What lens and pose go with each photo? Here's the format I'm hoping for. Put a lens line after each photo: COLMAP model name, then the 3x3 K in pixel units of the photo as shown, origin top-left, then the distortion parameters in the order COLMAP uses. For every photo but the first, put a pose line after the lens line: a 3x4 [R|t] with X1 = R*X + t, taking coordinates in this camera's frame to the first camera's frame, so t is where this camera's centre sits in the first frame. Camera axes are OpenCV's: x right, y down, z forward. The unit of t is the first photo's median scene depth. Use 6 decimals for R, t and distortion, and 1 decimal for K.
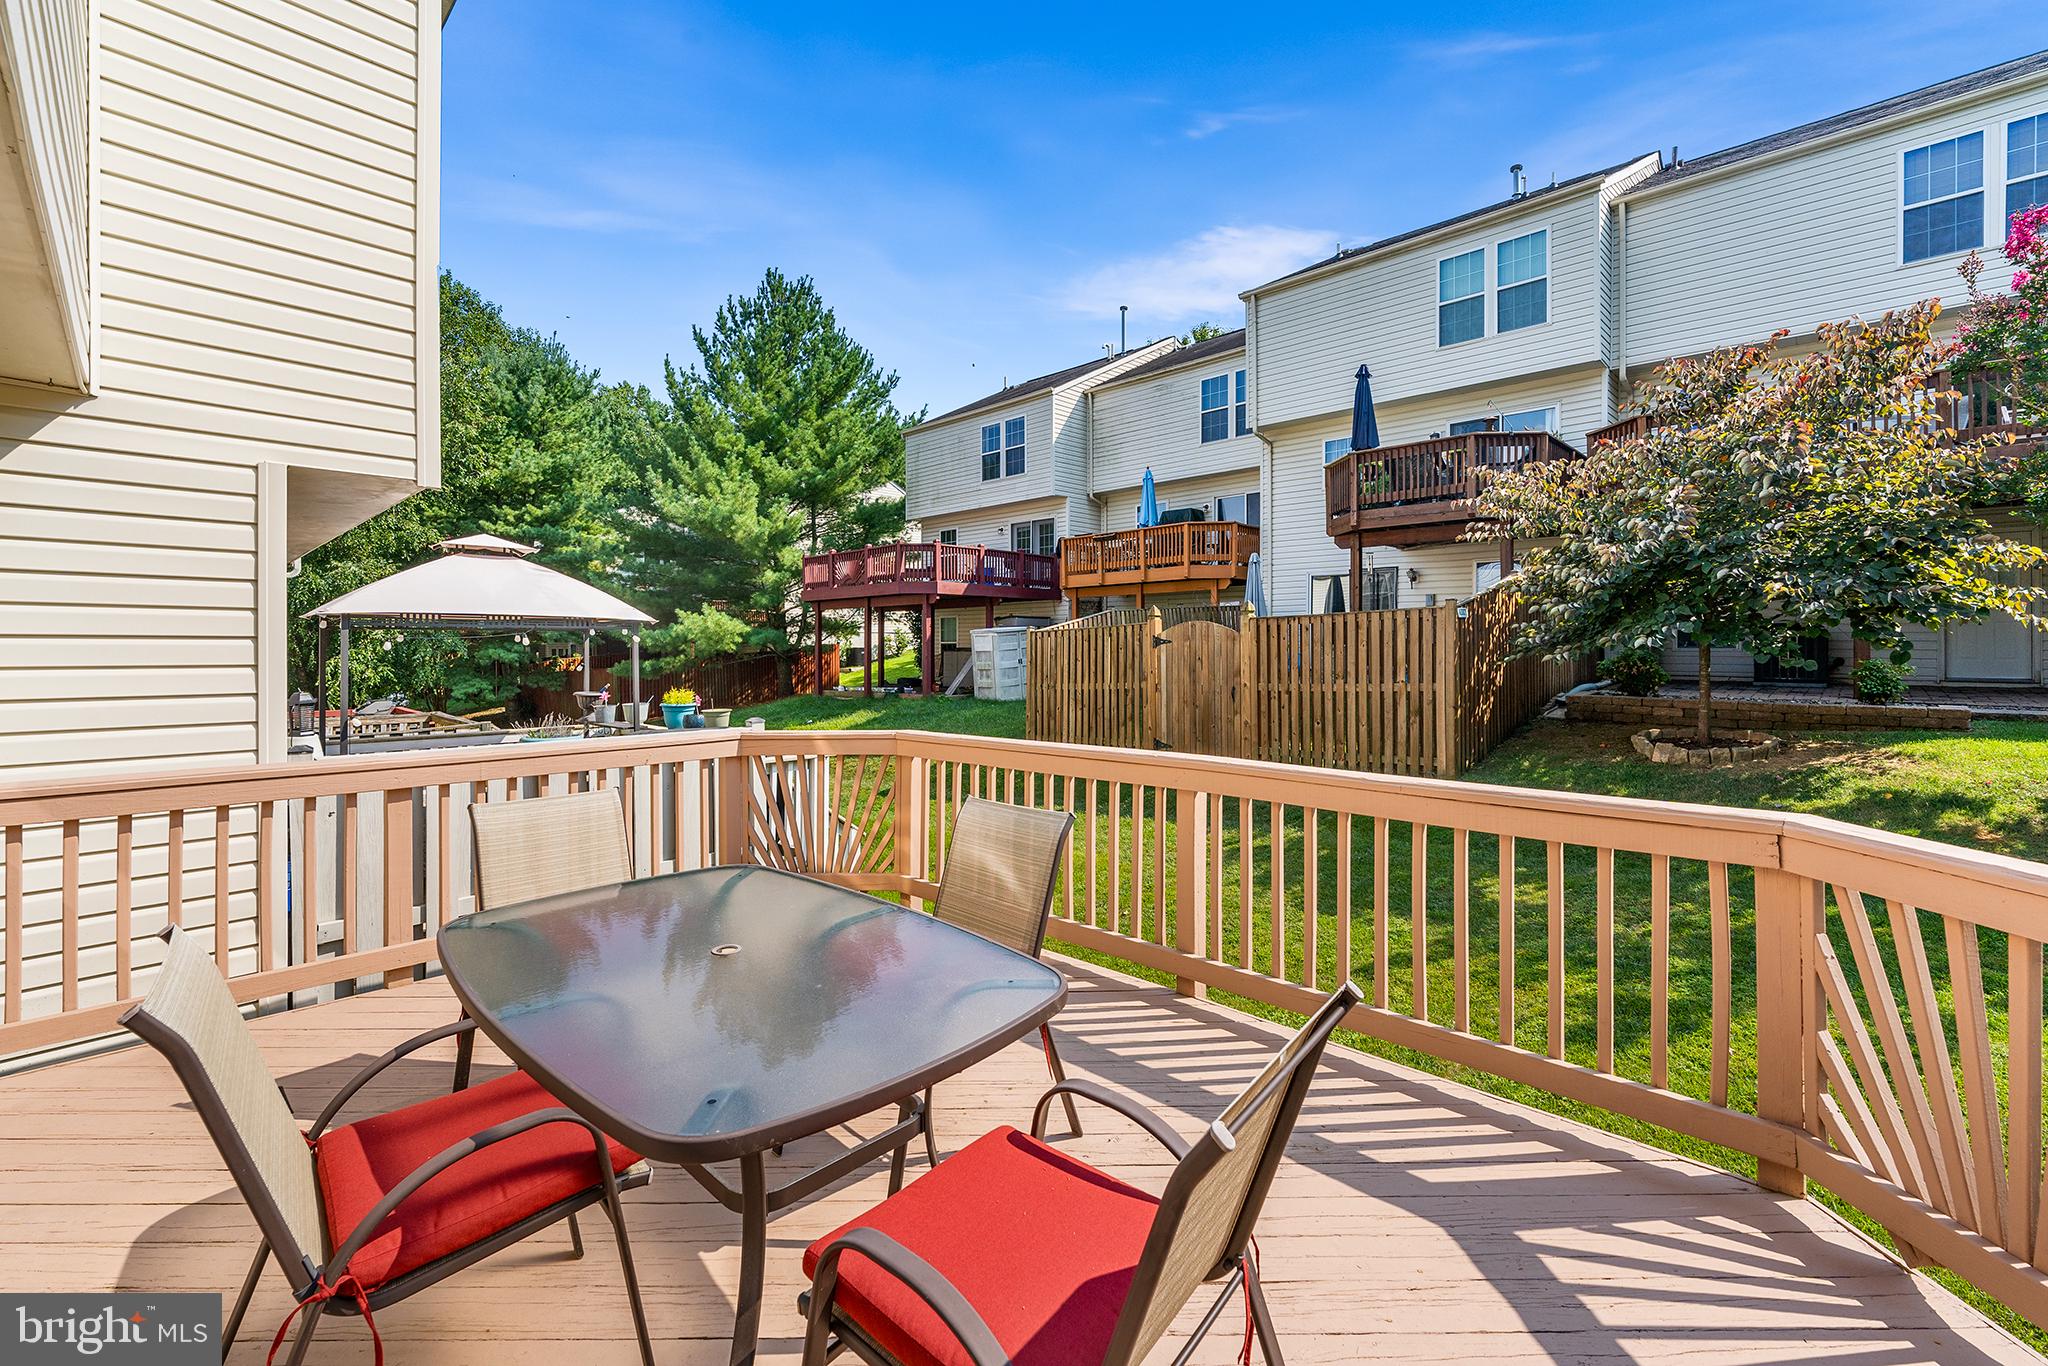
lens RADIAL K [[816.4, 0, 1014.2], [0, 816.4, 636.9], [0, 0, 1]] dist [0.000824, 0.000229]
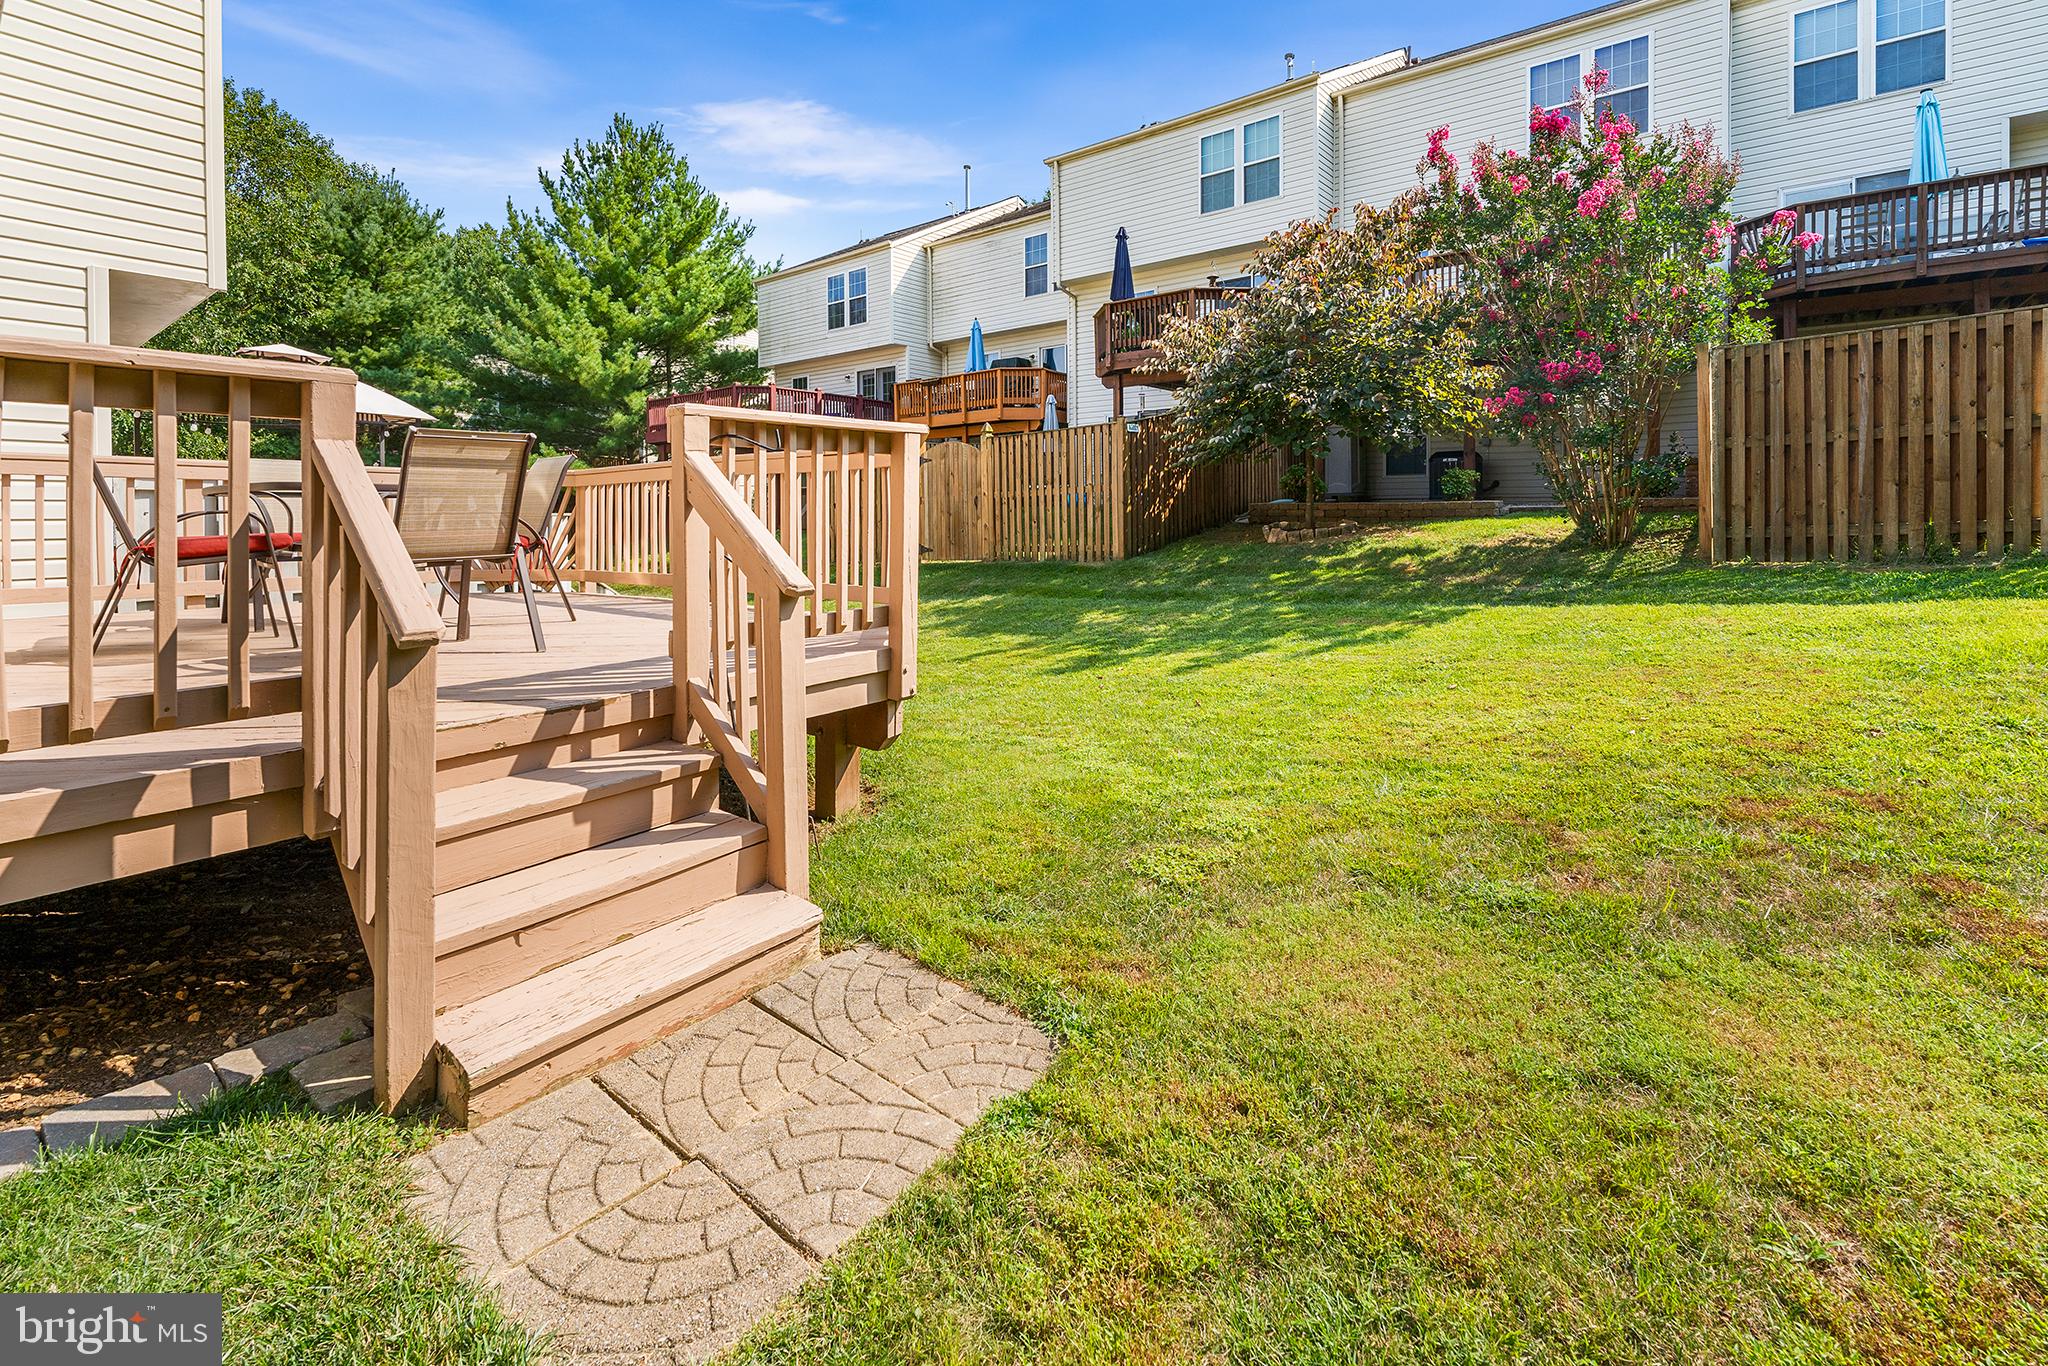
lens RADIAL K [[871.6, 0, 1031.5], [0, 871.6, 529.0], [0, 0, 1]] dist [0.000890, -0.001682]
pose [[0.995385, -0.002155, 0.095935, 0.105300], [0.000386, 0.999830, 0.018451, 0.039884], [-0.095959, -0.018329, 0.995217, -0.125210]]
